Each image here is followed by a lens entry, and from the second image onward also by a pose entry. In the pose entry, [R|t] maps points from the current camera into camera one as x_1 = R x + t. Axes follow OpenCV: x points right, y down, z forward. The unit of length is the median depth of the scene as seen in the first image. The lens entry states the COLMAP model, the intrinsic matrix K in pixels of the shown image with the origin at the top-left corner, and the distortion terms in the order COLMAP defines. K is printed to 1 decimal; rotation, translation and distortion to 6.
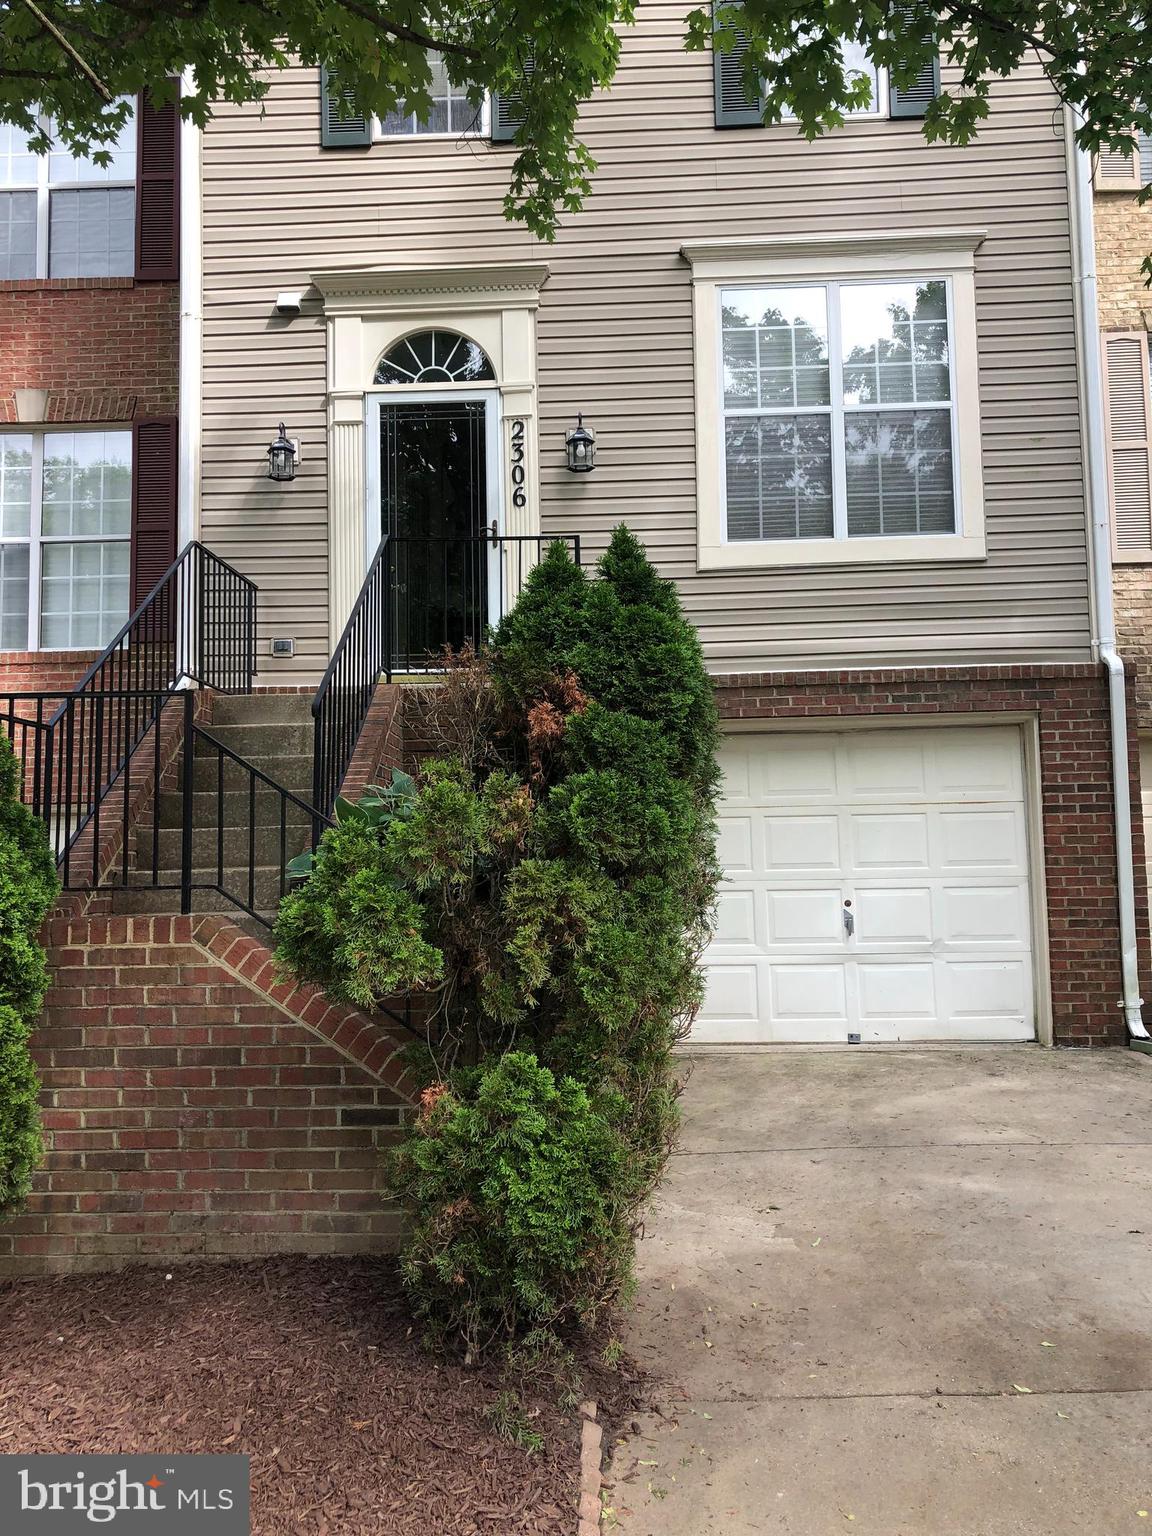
lens RADIAL K [[1274.7, 0, 579.2], [0, 1274.7, 771.1], [0, 0, 1]] dist [0.034436, -0.028293]
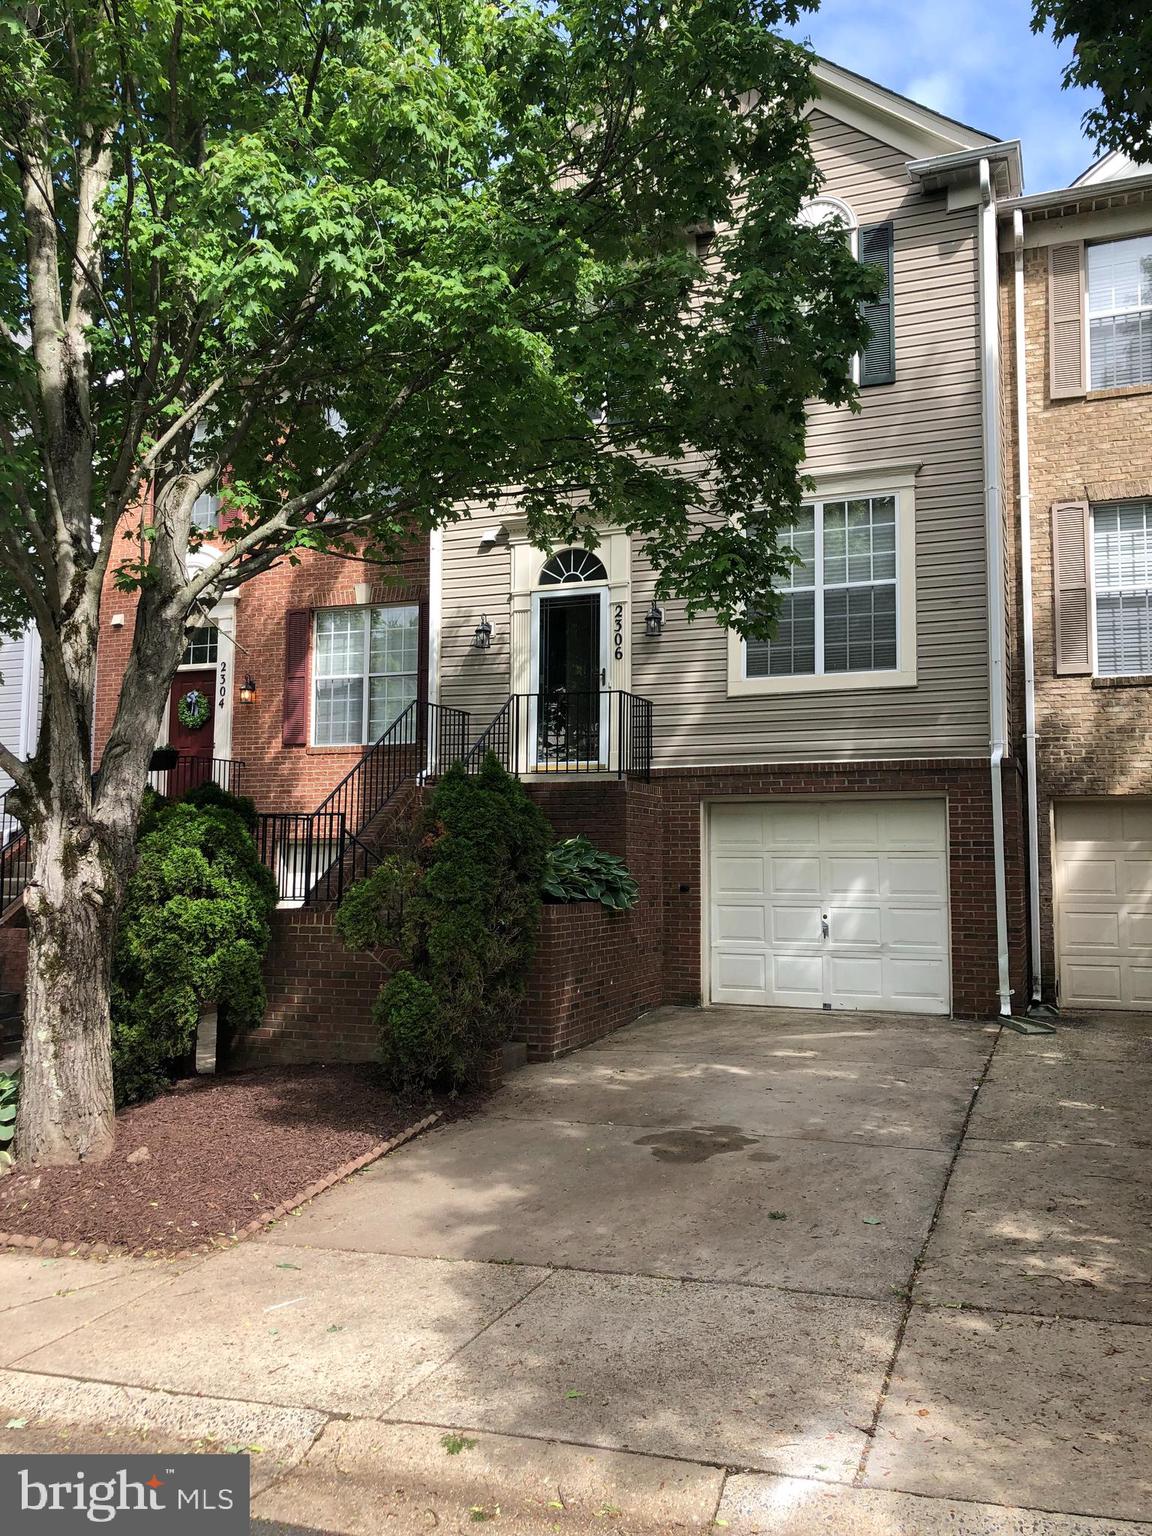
lens RADIAL K [[1274.7, 0, 574.6], [0, 1274.7, 759.7], [0, 0, 1]] dist [0.034436, -0.028293]
pose [[0.940156, -0.007423, -0.340664, 0.456014], [0.006011, 0.999968, -0.005201, -0.076969], [0.340692, 0.002842, 0.940171, -0.526882]]
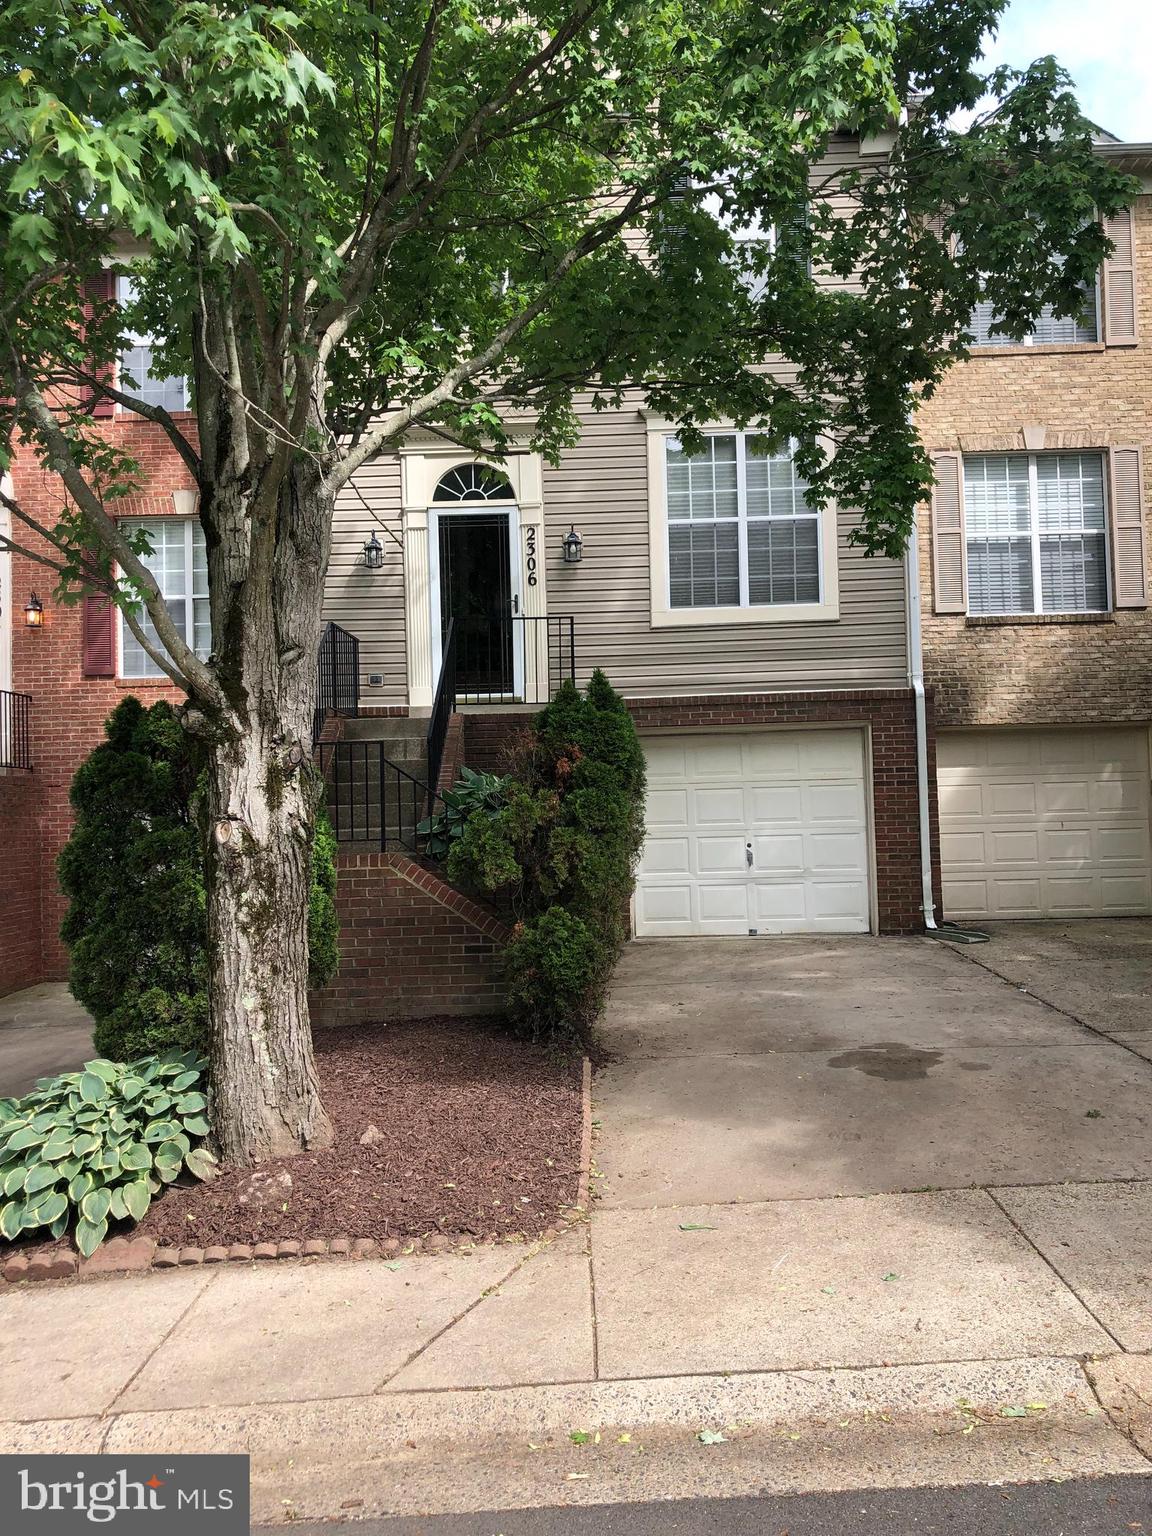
lens RADIAL K [[1274.7, 0, 582.9], [0, 1274.7, 777.3], [0, 0, 1]] dist [0.034436, -0.028293]
pose [[0.999867, -0.008304, 0.014008, -0.010617], [0.007646, 0.998893, 0.046424, -0.051864], [-0.014378, -0.046311, 0.998824, -0.532383]]
